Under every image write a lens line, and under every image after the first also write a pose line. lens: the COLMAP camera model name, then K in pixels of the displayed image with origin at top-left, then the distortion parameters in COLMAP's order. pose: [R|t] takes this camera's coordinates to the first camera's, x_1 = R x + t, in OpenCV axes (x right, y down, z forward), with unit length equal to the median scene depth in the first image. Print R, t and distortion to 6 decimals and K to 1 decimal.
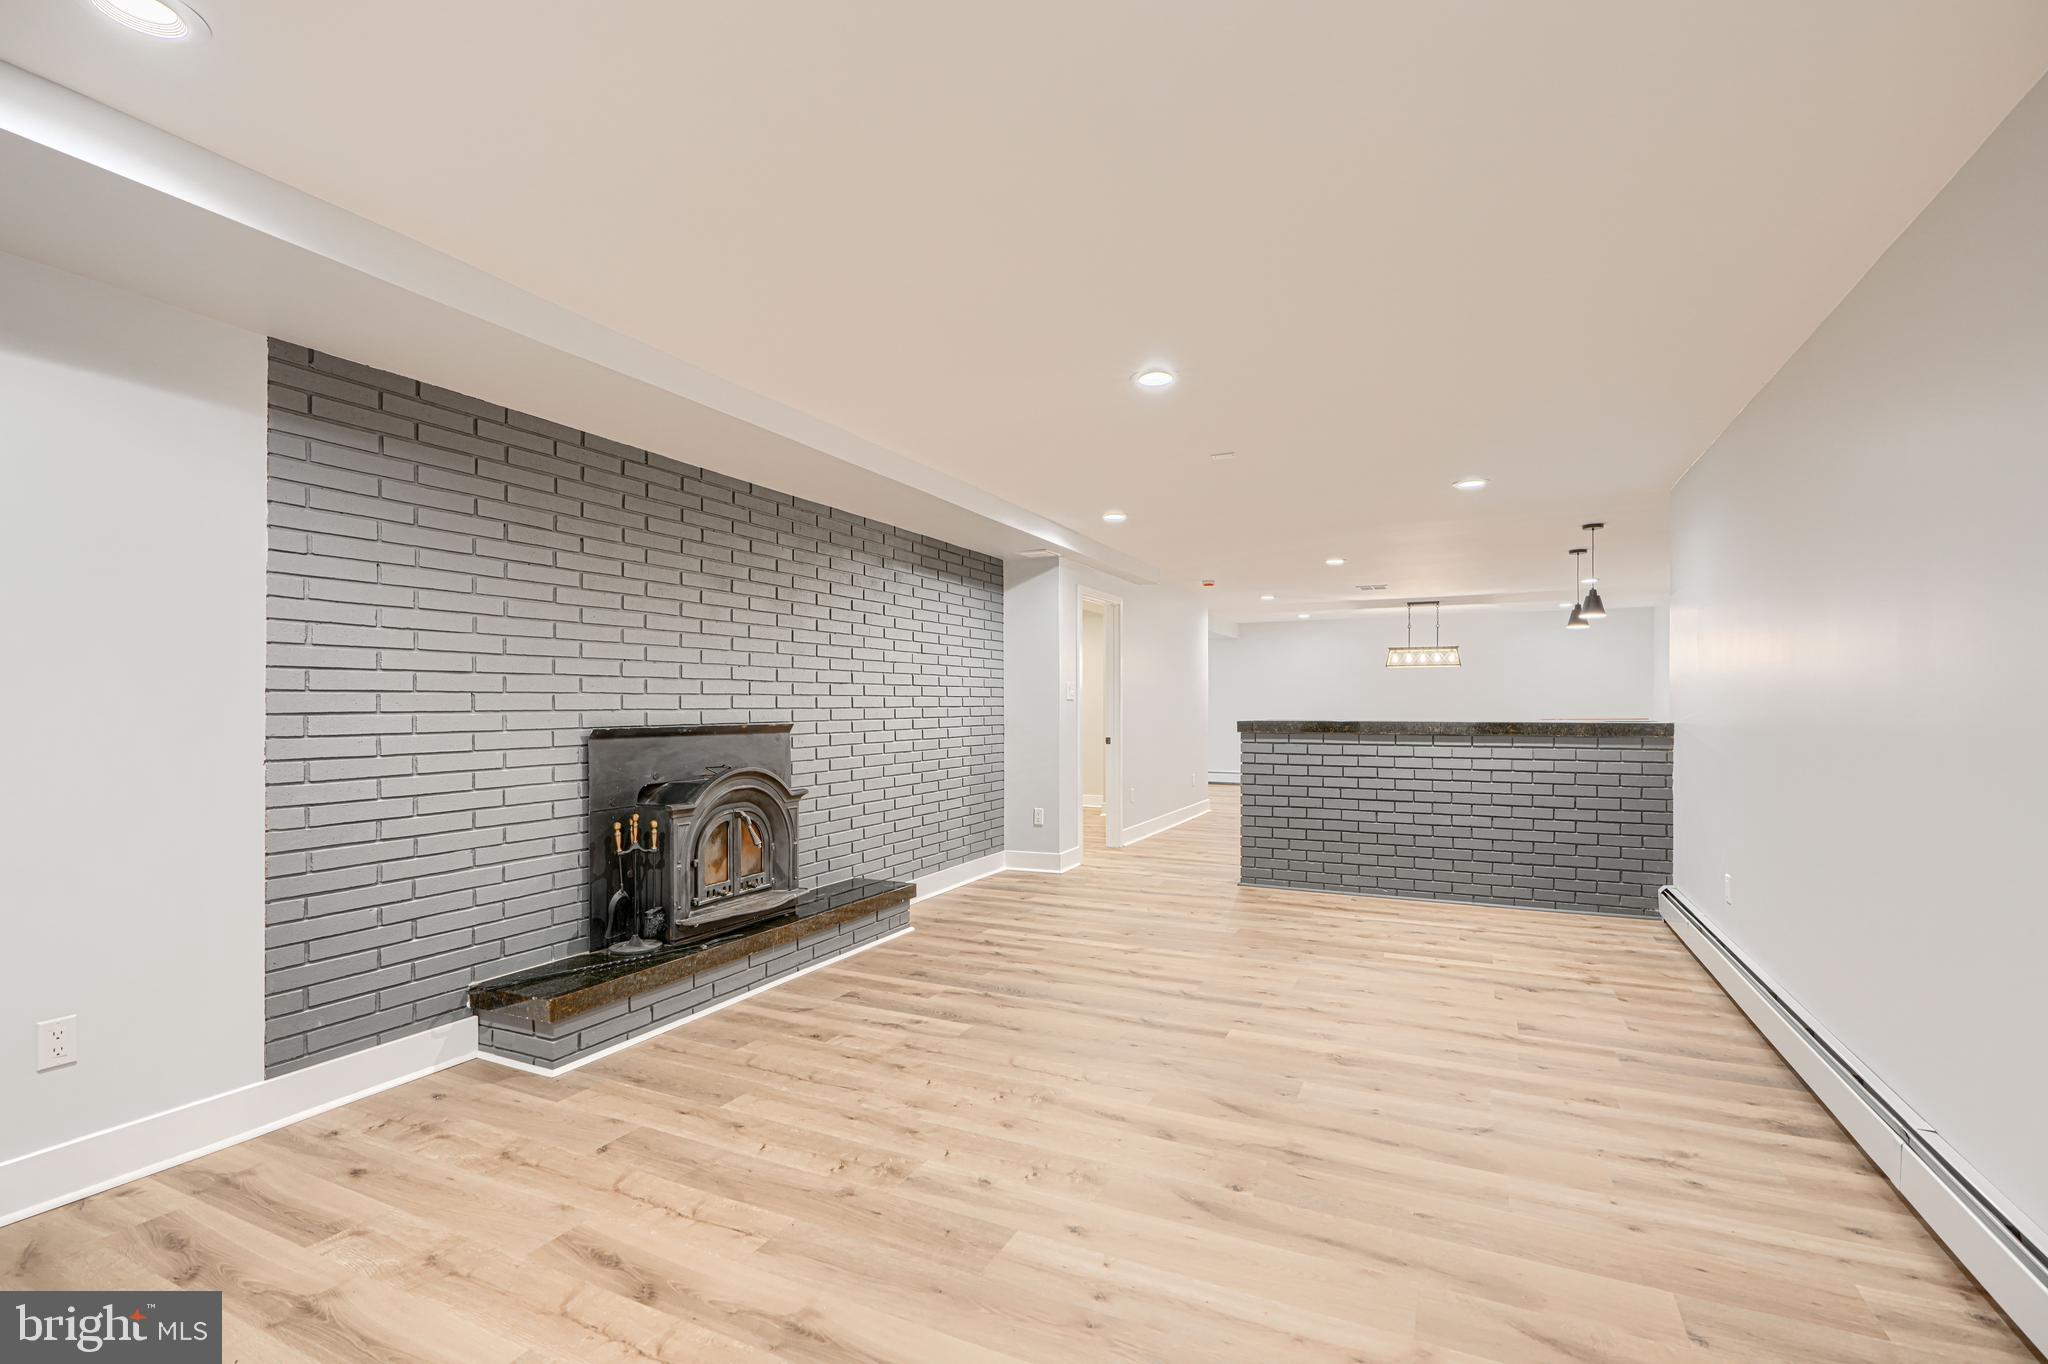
lens RADIAL K [[929.4, 0, 1021.6], [0, 929.4, 696.7], [0, 0, 1]] dist [0.000491, 0.001263]
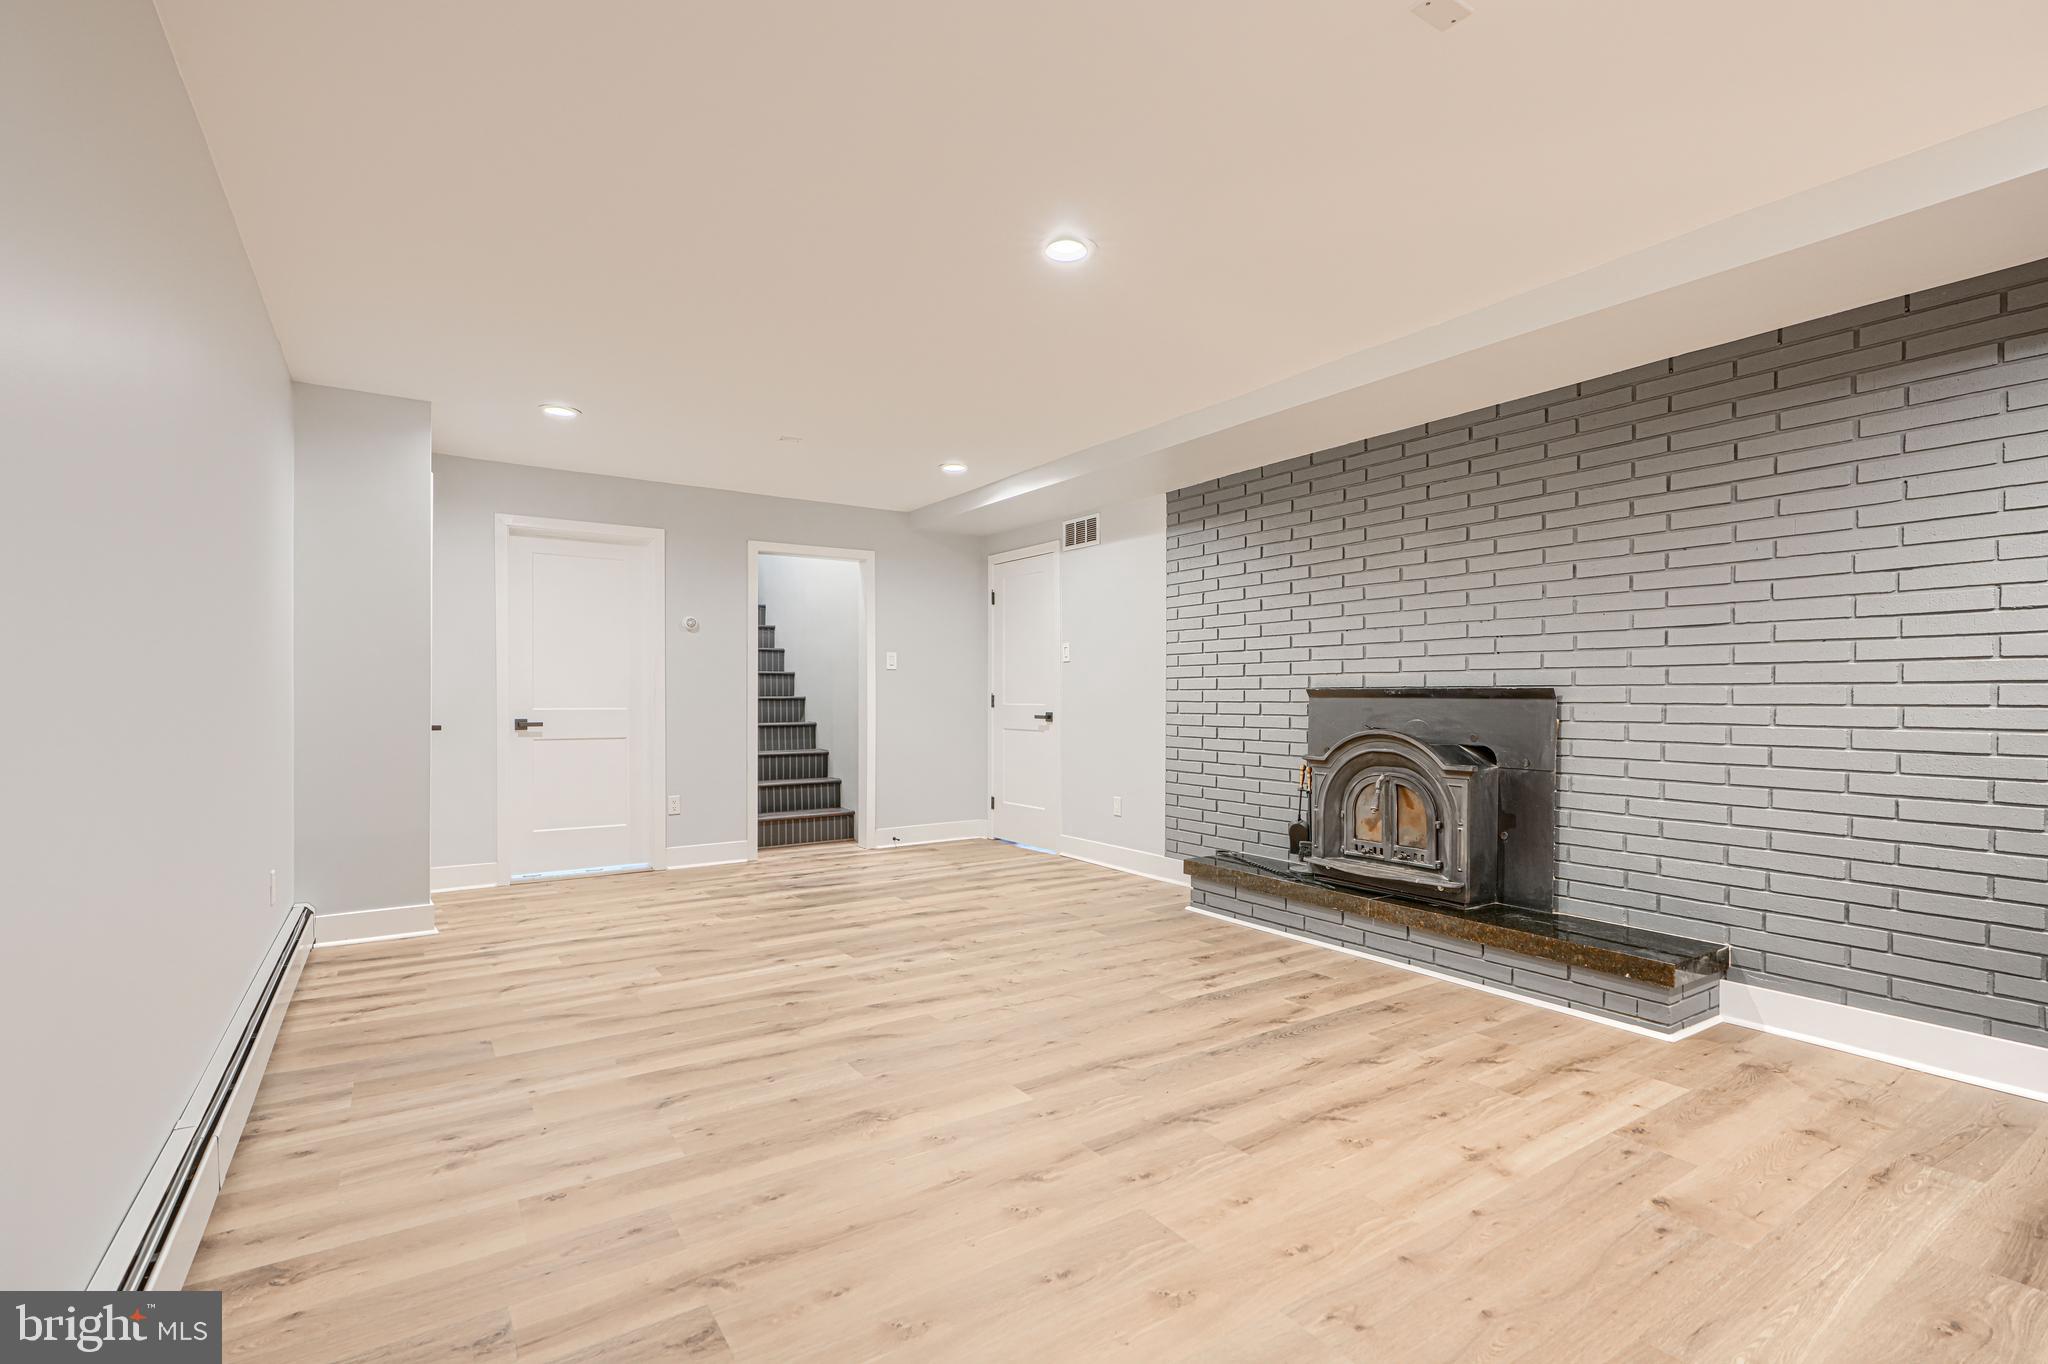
lens RADIAL K [[929.4, 0, 1025.7], [0, 929.4, 693.1], [0, 0, 1]] dist [0.000491, 0.001263]
pose [[-0.507770, -0.002822, -0.861488, 0.850429], [0.006319, 0.999956, -0.007000, 0.048272], [0.861470, -0.008999, -0.507729, 1.362947]]
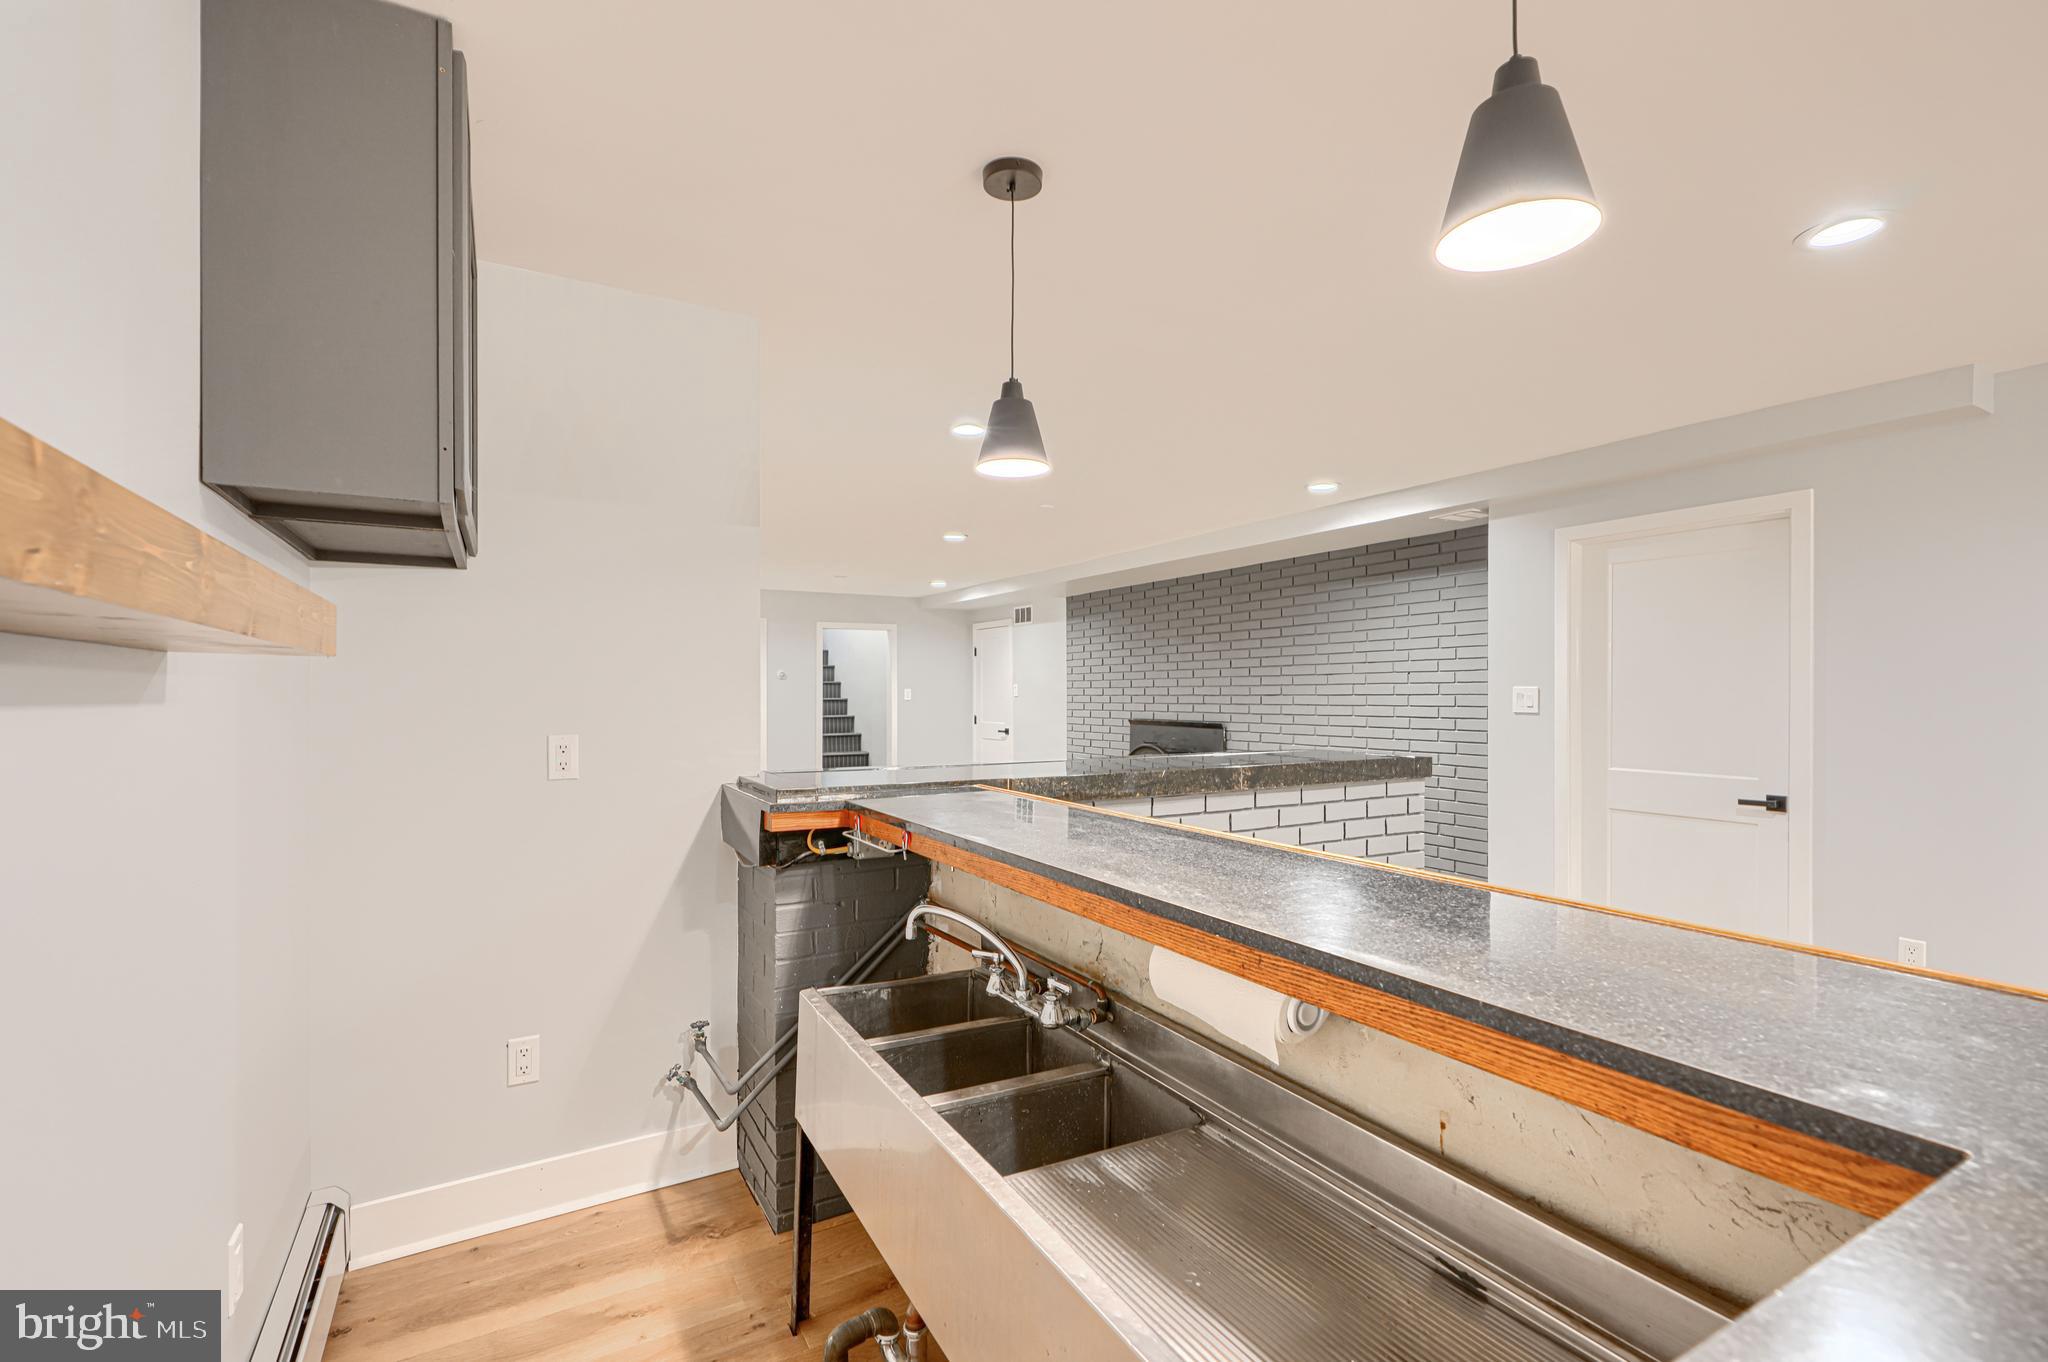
lens RADIAL K [[929.4, 0, 1019.3], [0, 929.4, 686.8], [0, 0, 1]] dist [0.000491, 0.001263]
pose [[-0.569542, -0.005984, -0.821940, 1.571528], [0.007943, 0.999887, -0.012783, -0.017818], [0.821924, -0.013810, -0.569430, 2.131381]]
